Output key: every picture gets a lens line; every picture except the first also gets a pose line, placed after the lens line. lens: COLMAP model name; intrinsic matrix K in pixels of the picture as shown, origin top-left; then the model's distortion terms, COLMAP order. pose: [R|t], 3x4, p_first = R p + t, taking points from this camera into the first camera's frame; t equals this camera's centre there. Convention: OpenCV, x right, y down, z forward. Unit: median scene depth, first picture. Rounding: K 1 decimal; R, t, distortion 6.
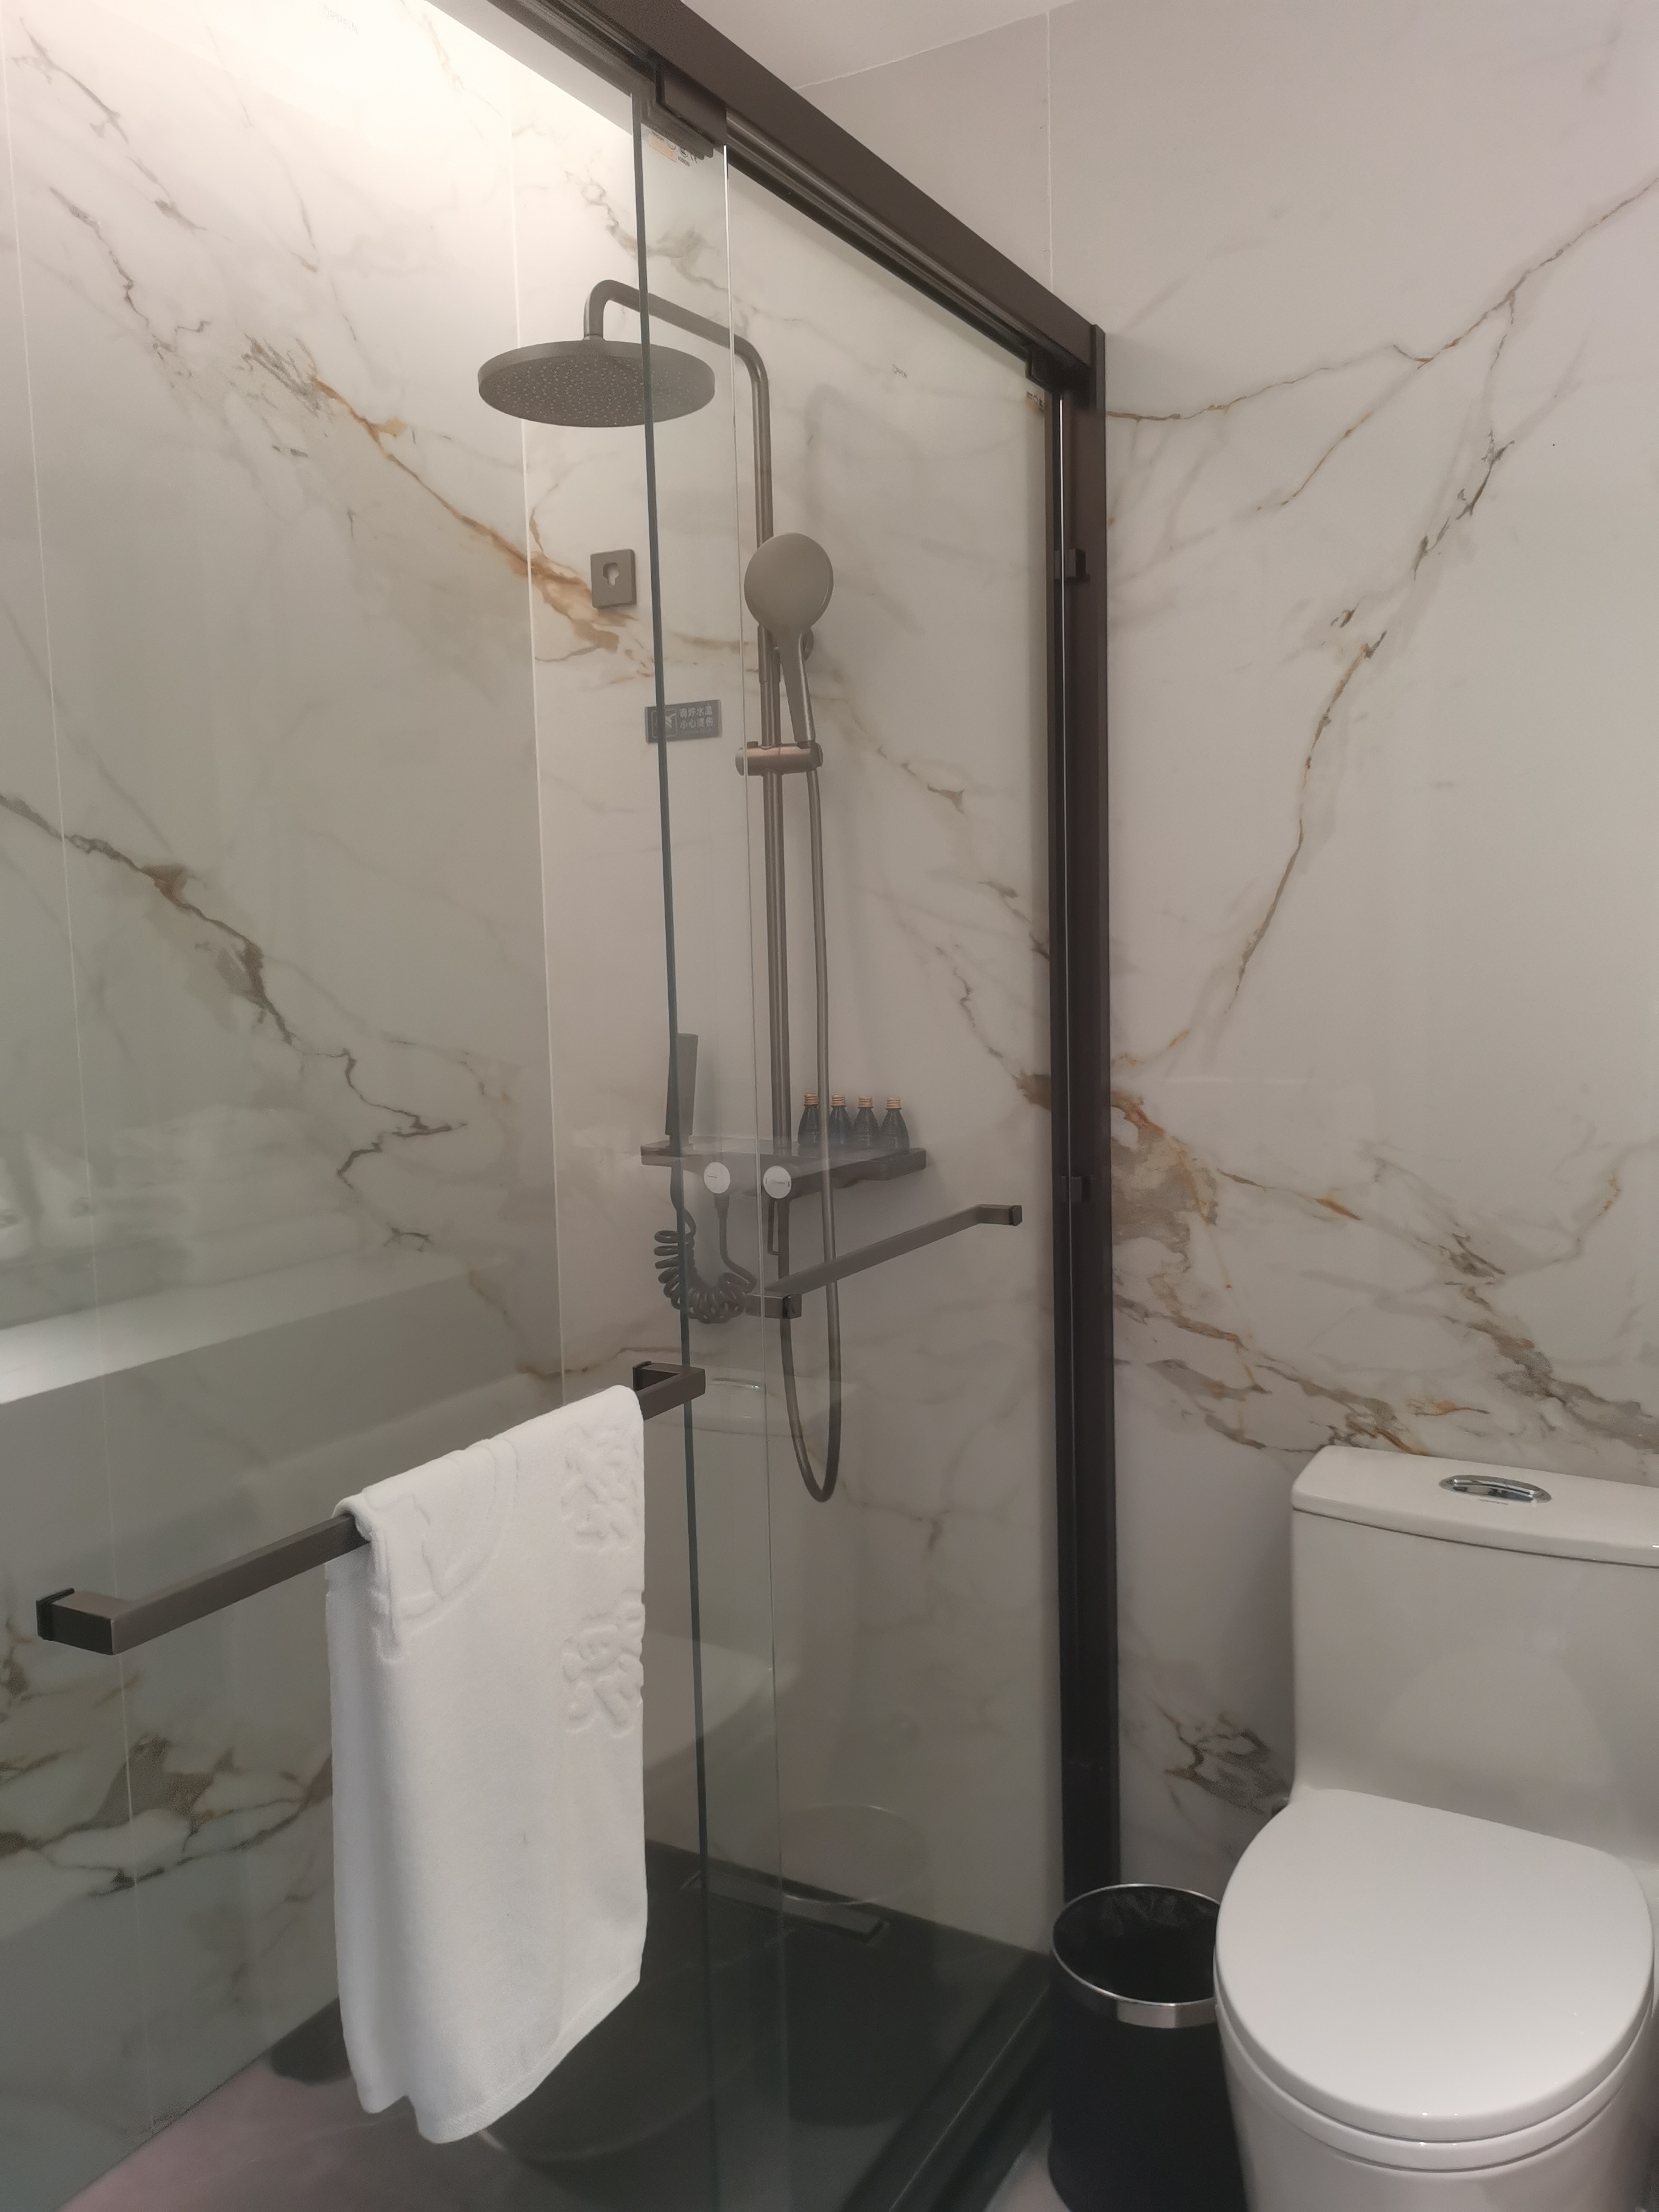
lens RADIAL K [[1716.7, 0, 829.5], [0, 1716.7, 1106.0], [0, 0, 1]] dist [0.058008, -0.062140]
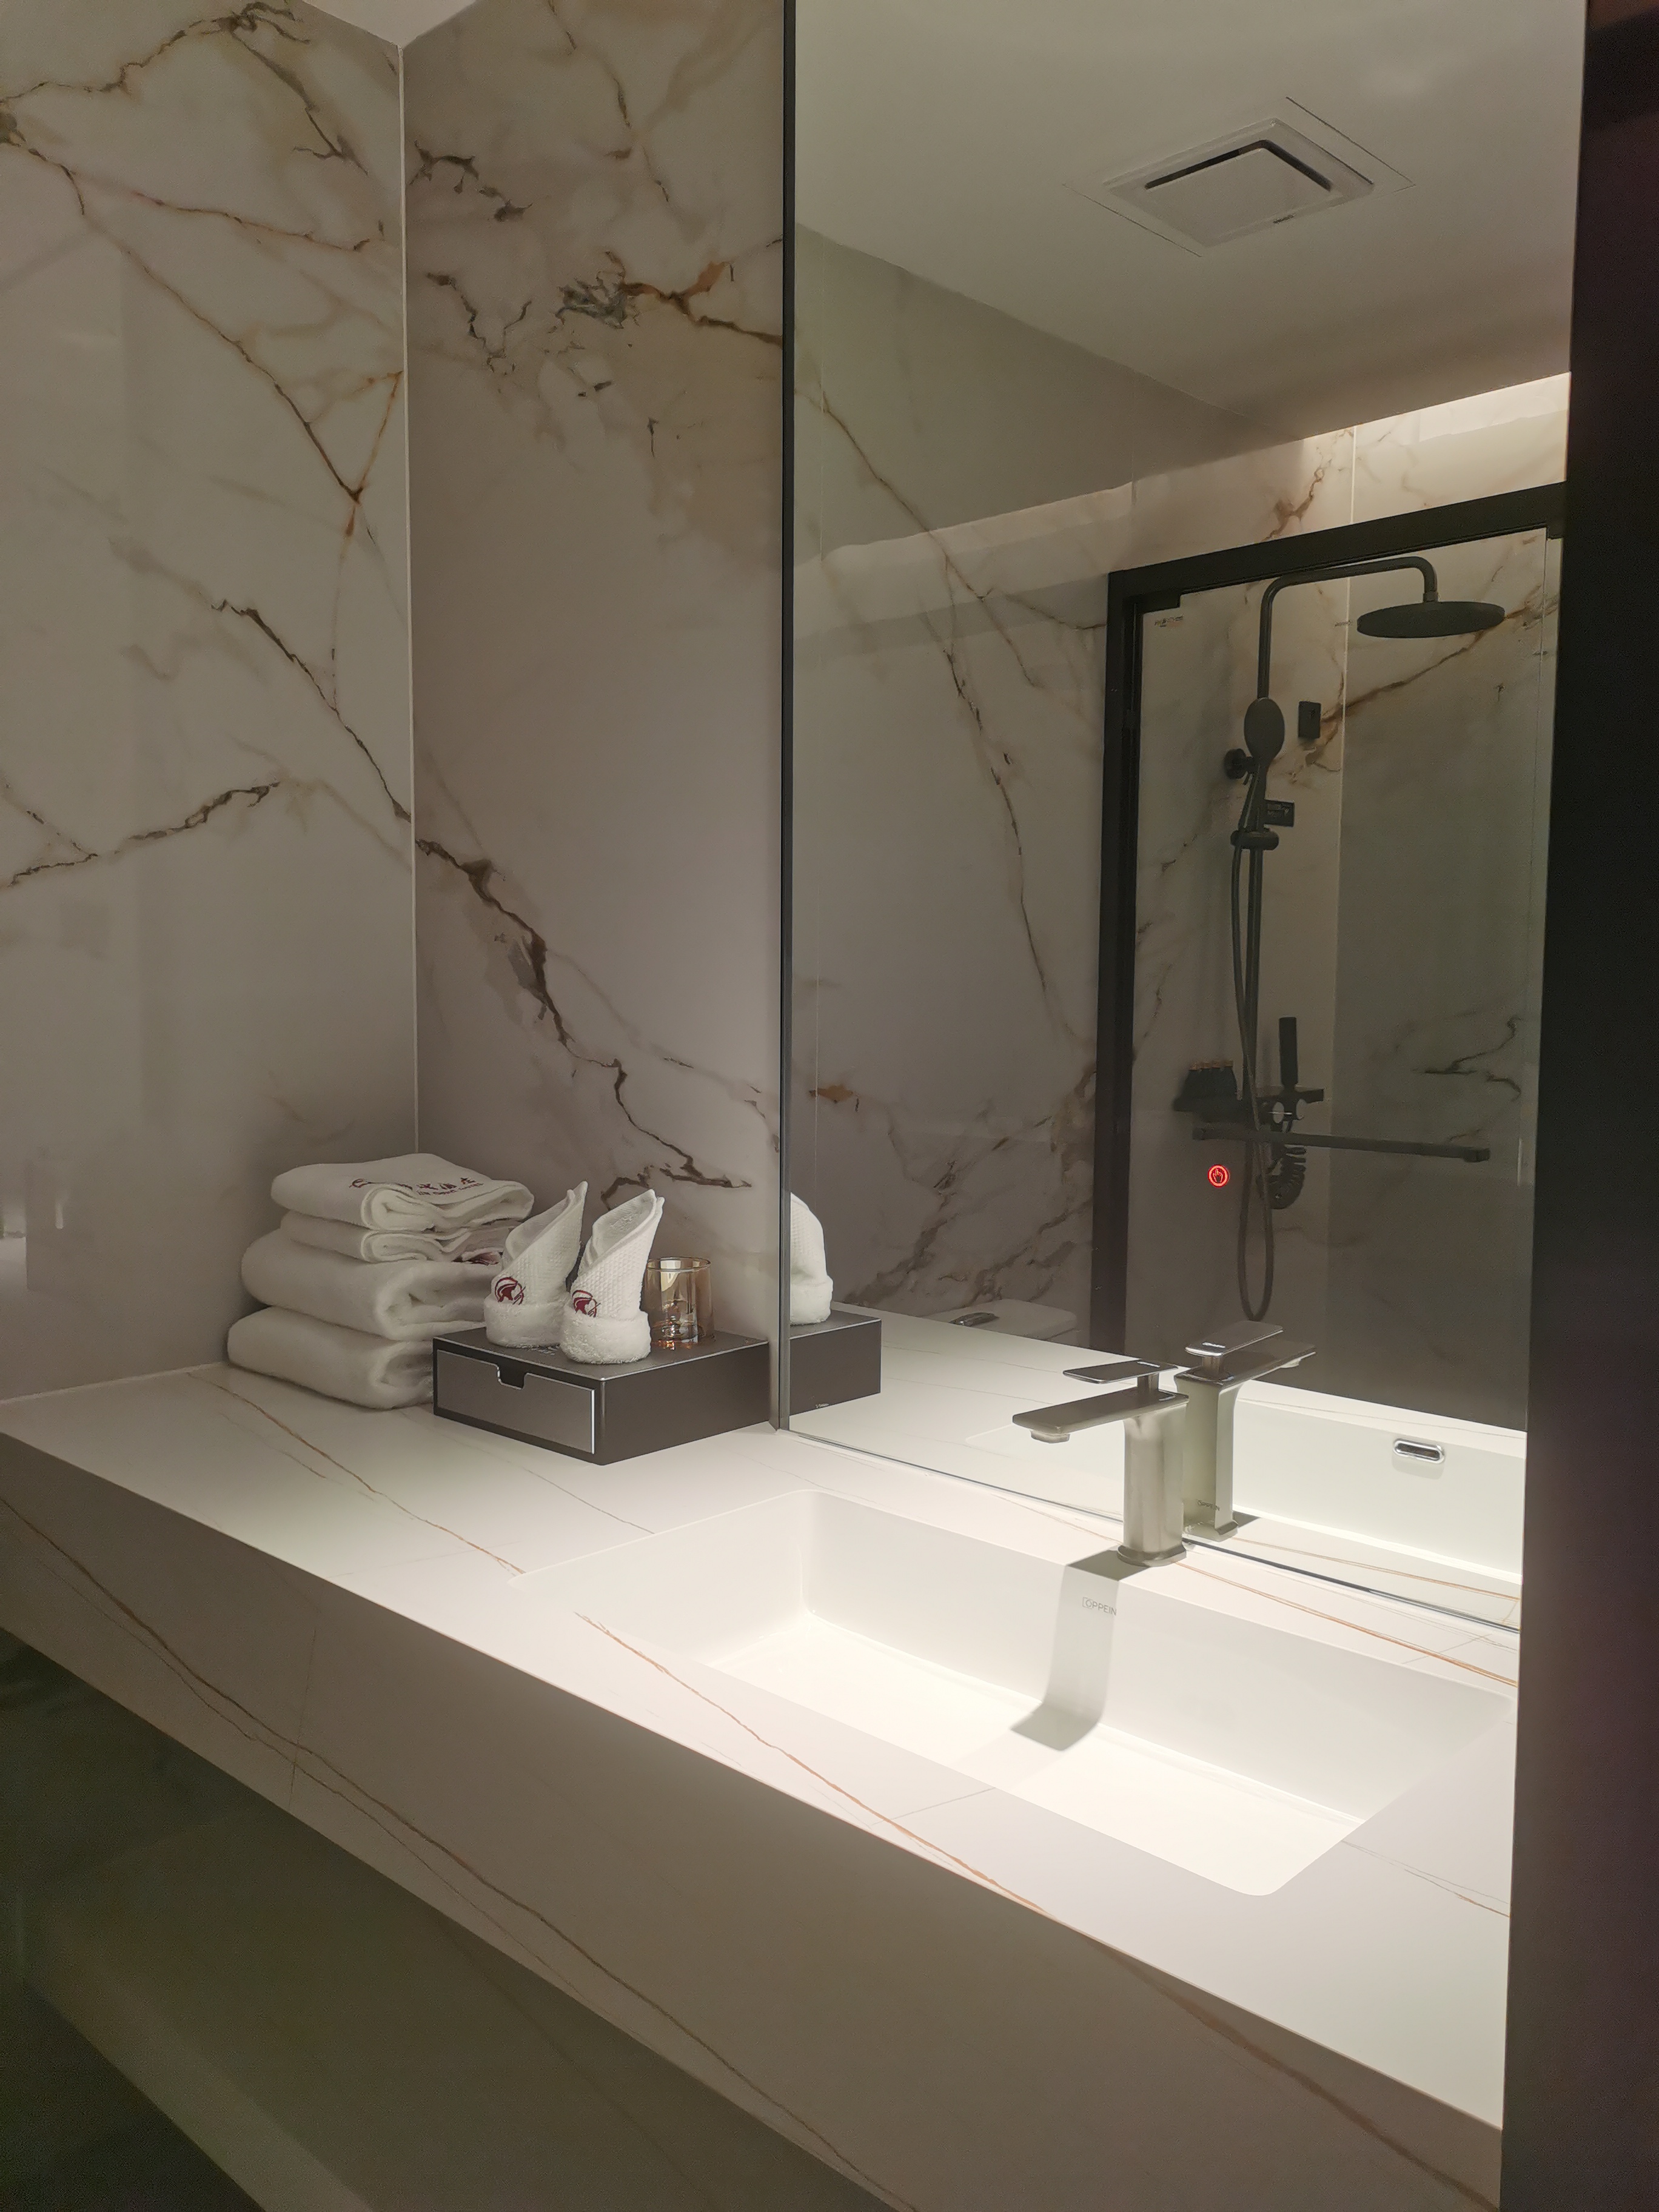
lens RADIAL K [[1731.4, 0, 806.3], [0, 1731.4, 1100.2], [0, 0, 1]] dist [0.092889, -0.128247]
pose [[-0.230961, 0.114485, -0.966204, 0.584686], [-0.102199, 0.984705, 0.141107, -0.155322], [0.967581, 0.131336, -0.215728, 1.355258]]
